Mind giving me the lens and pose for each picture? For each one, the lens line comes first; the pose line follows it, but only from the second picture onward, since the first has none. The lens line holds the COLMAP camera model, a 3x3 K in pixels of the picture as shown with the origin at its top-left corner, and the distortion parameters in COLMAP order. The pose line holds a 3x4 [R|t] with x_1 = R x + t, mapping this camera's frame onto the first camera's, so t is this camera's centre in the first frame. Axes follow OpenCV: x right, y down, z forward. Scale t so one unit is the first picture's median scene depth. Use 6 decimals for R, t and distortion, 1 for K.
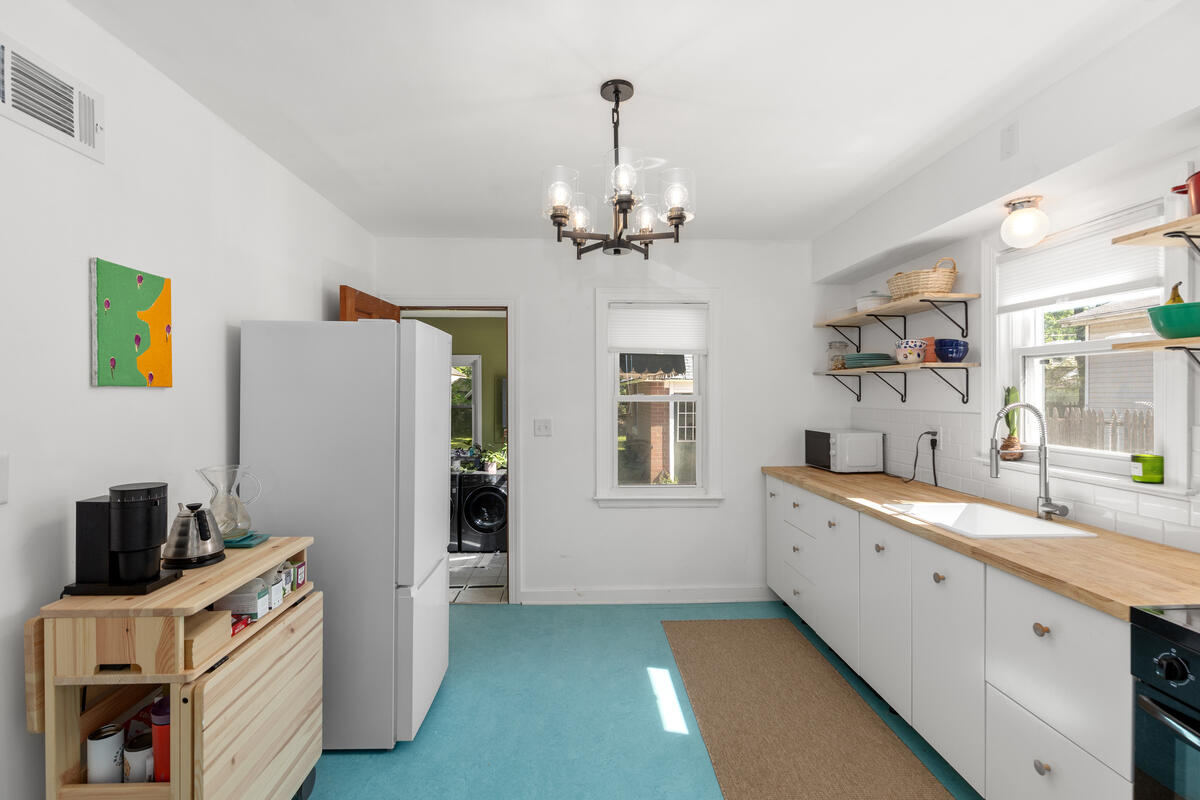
lens RADIAL K [[552.5, 0, 586.9], [0, 552.5, 391.4], [0, 0, 1]] dist [-0.001104, -0.000990]
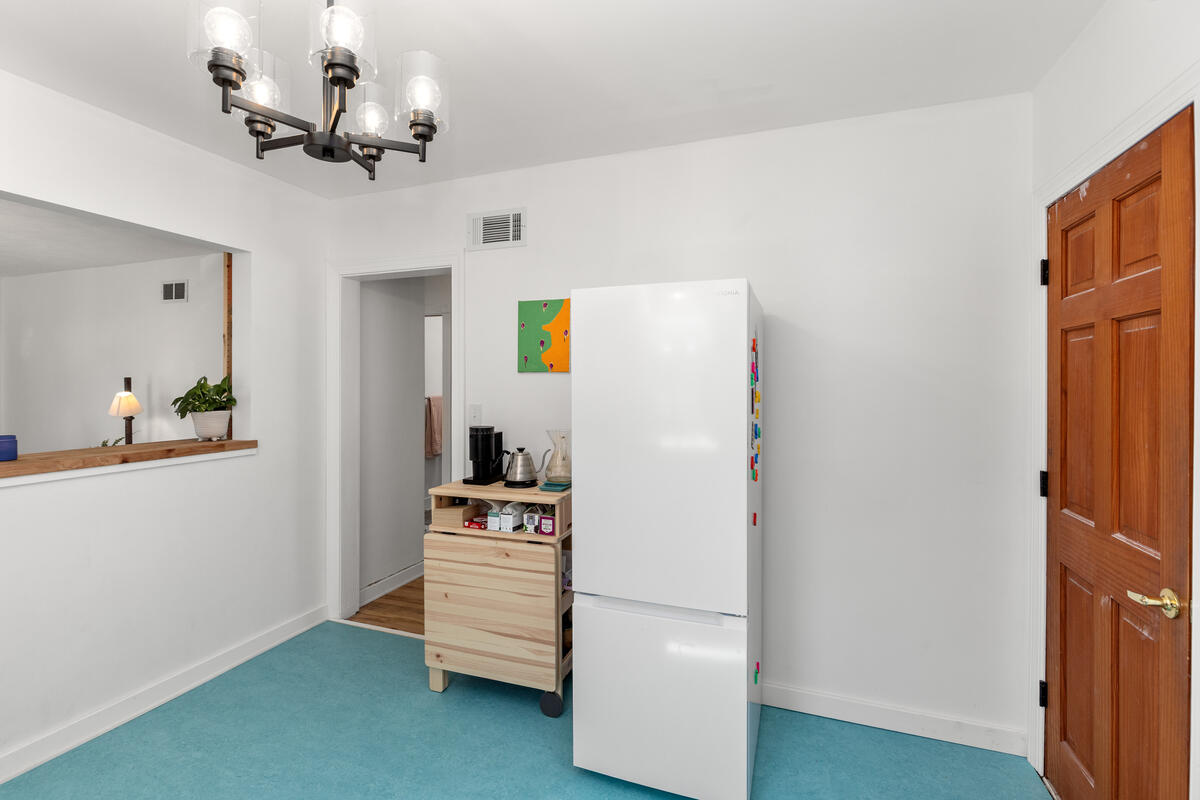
lens RADIAL K [[552.5, 0, 586.9], [0, 552.5, 391.4], [0, 0, 1]] dist [-0.001104, -0.000990]
pose [[-0.376227, 0.008011, -0.926493, 0.635421], [-0.001881, 0.999954, 0.009410, 0.032174], [0.926526, 0.005283, -0.376194, 1.723110]]
